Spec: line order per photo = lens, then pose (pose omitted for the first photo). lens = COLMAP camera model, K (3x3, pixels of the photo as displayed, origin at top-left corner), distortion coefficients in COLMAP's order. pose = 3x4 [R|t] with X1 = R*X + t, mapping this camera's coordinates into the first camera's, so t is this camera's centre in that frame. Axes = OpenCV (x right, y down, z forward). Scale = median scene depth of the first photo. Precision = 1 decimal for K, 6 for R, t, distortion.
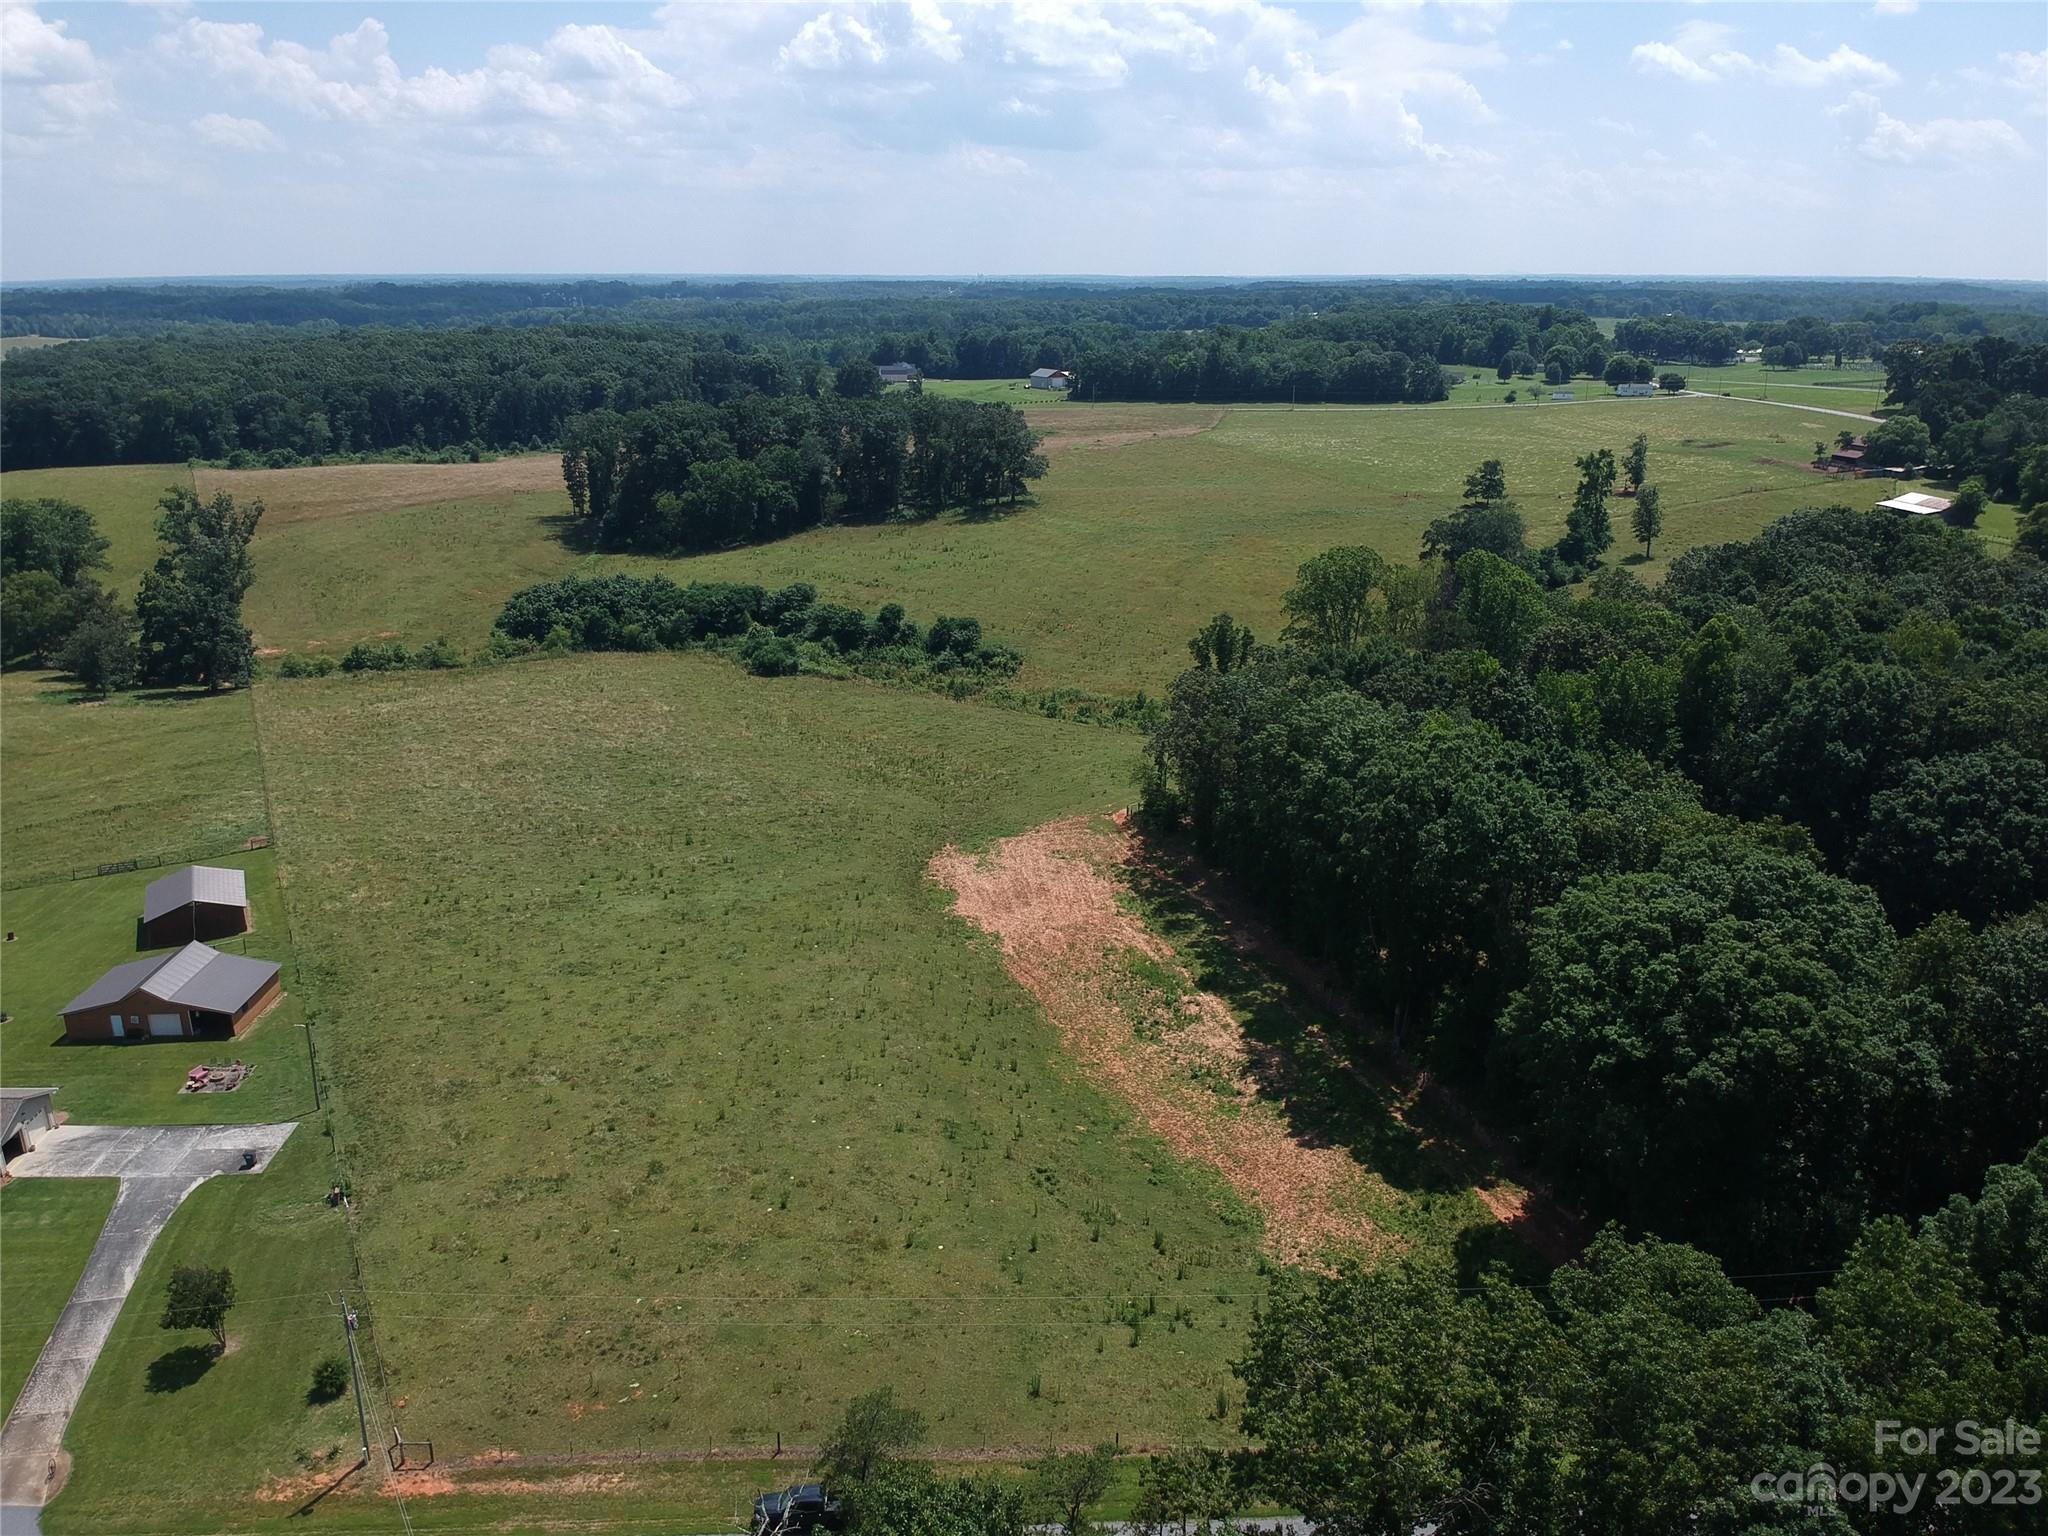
lens RADIAL K [[1514.8, 0, 1021.4], [0, 1514.8, 769.5], [0, 0, 1]] dist [0.027808, -0.088172]
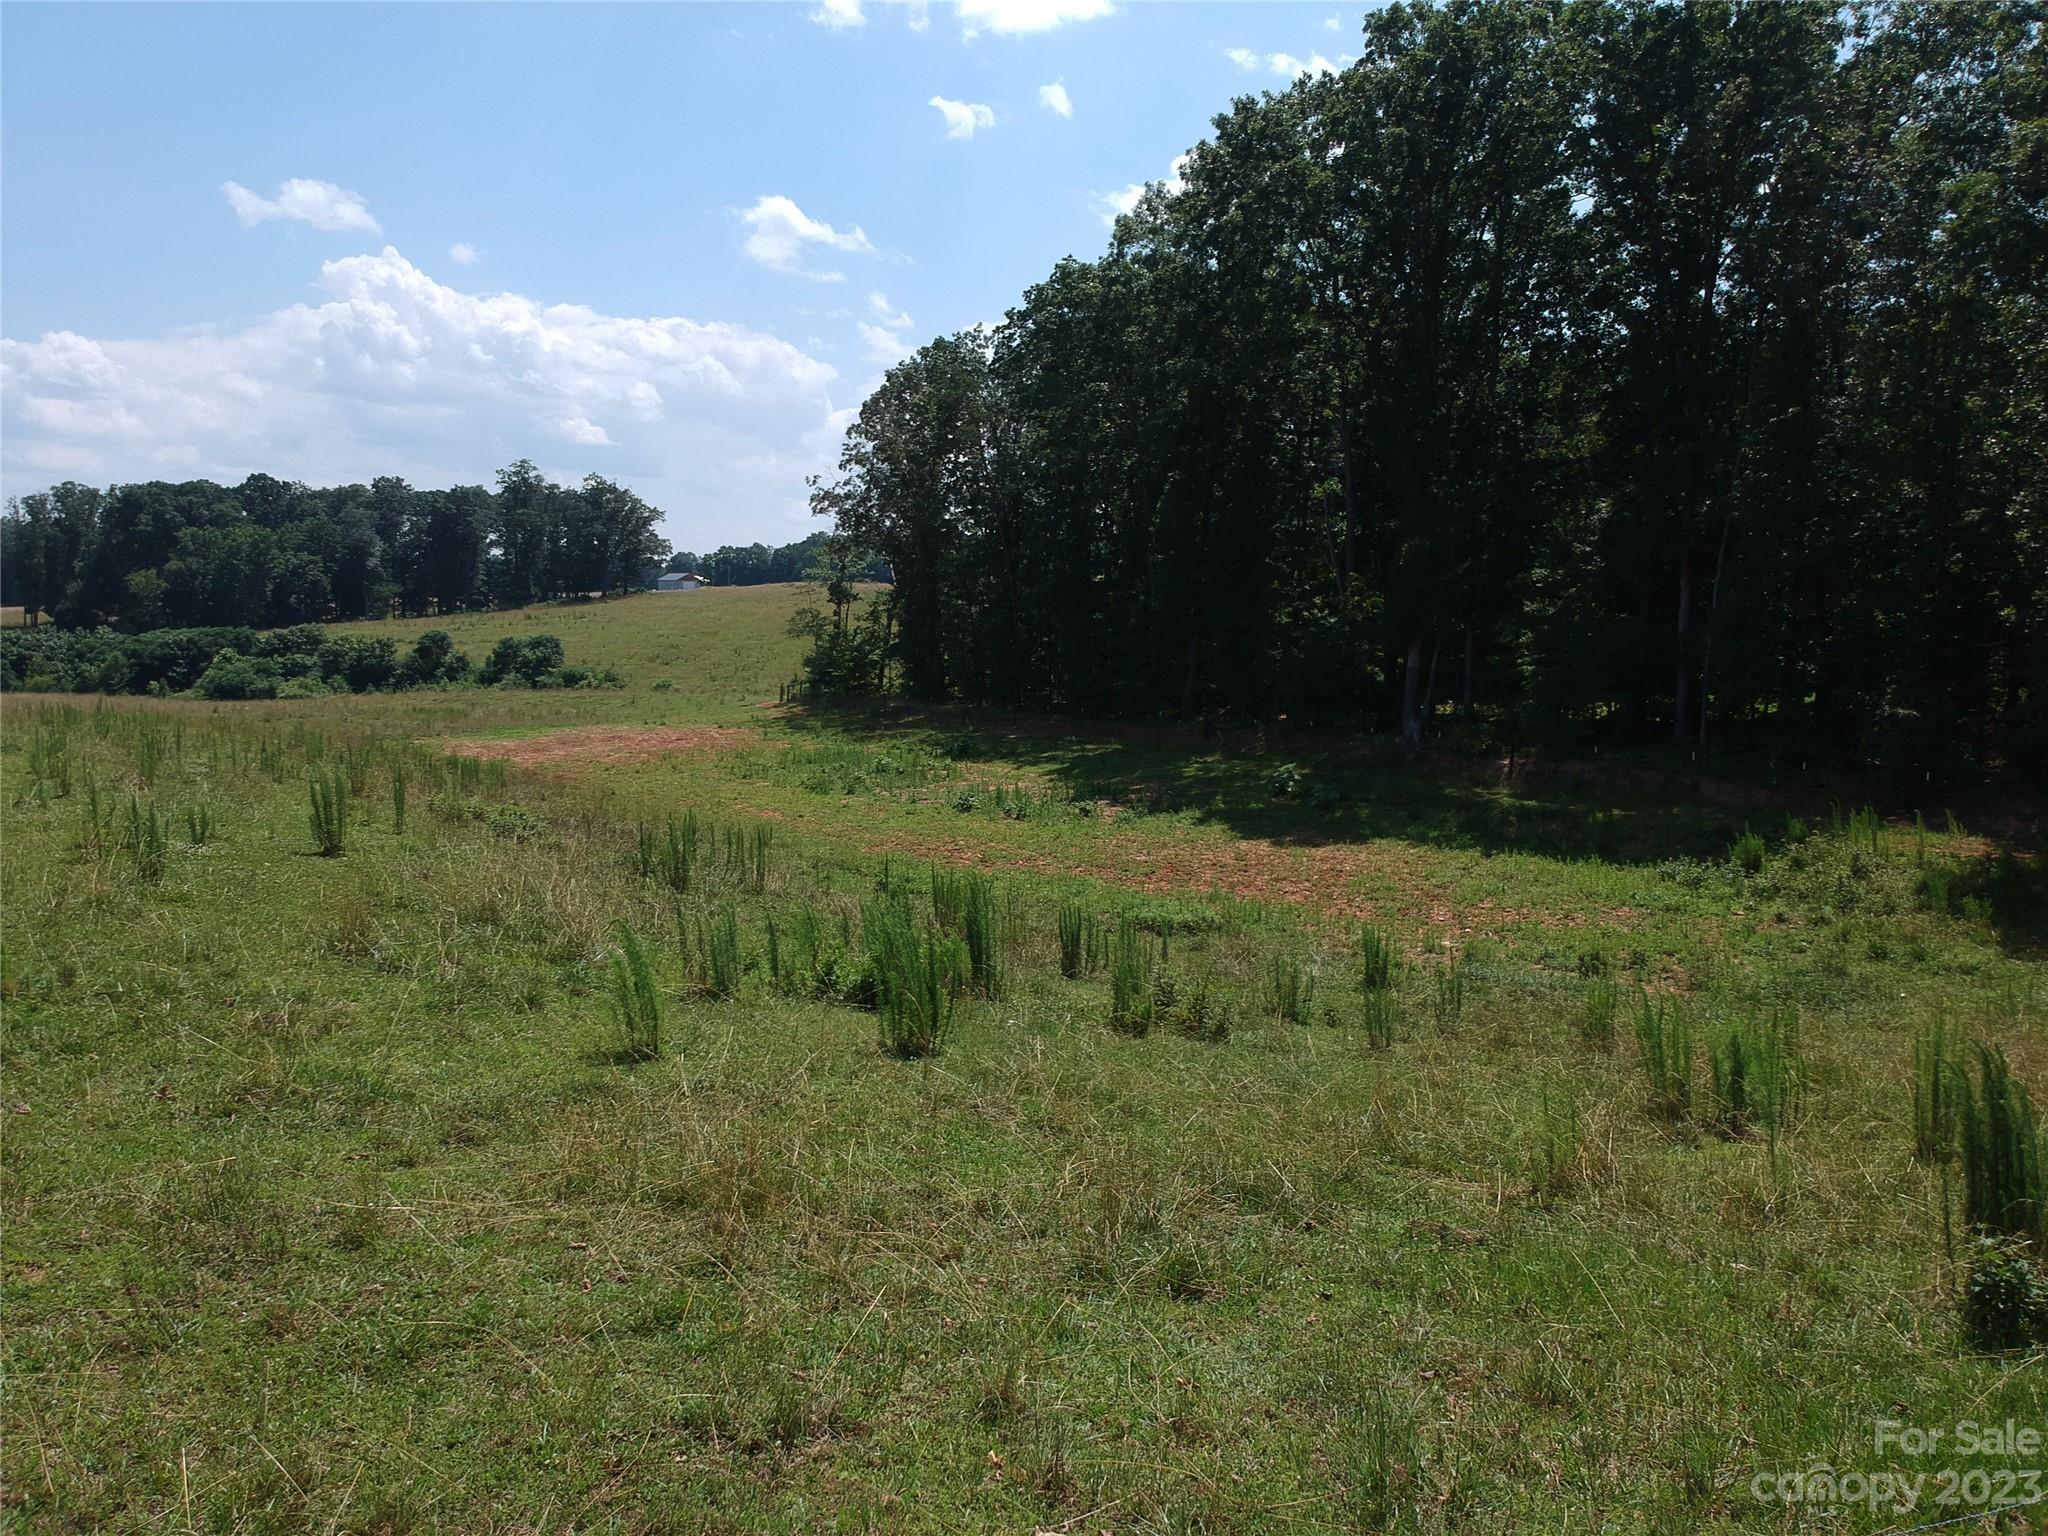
lens RADIAL K [[1514.8, 0, 1023.3], [0, 1514.8, 765.3], [0, 0, 1]] dist [0.027808, -0.088172]
pose [[0.972634, -0.003353, 0.232319, 0.013094], [0.052138, 0.977545, -0.204174, 0.087789], [-0.226418, 0.210700, 0.950968, 0.223091]]
